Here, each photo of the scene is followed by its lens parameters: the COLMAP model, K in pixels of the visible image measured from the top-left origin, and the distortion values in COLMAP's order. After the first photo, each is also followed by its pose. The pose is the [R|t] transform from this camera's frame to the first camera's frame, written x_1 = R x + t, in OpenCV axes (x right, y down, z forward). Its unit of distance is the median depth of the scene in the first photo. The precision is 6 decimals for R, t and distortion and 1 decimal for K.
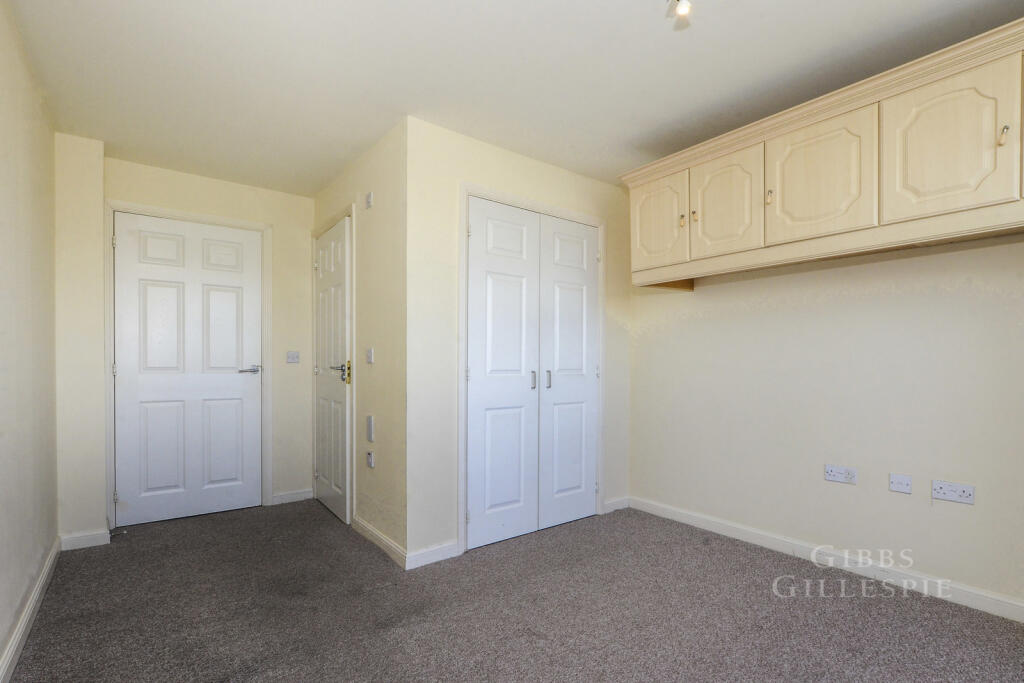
lens RADIAL K [[500.2, 0, 505.1], [0, 500.2, 359.3], [0, 0, 1]] dist [-0.003343, -0.000958]
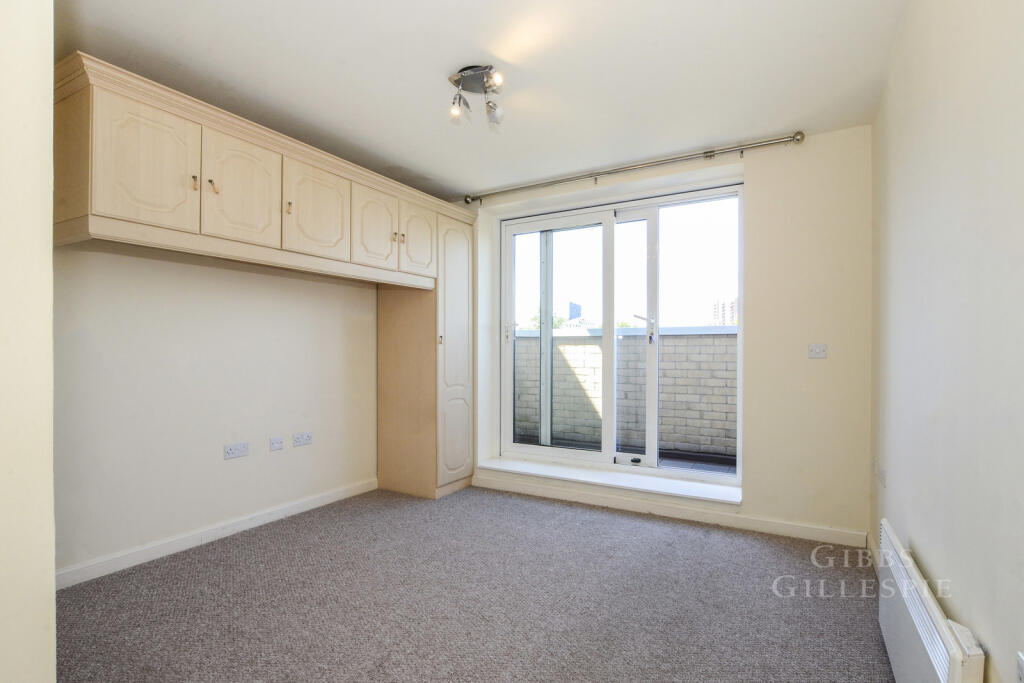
lens RADIAL K [[500.2, 0, 505.1], [0, 500.2, 359.3], [0, 0, 1]] dist [-0.003343, -0.000958]
pose [[-0.384034, -0.013634, 0.923218, -0.647550], [-0.000189, 0.999892, 0.014688, 0.002842], [-0.923319, 0.005466, -0.383996, 0.892731]]
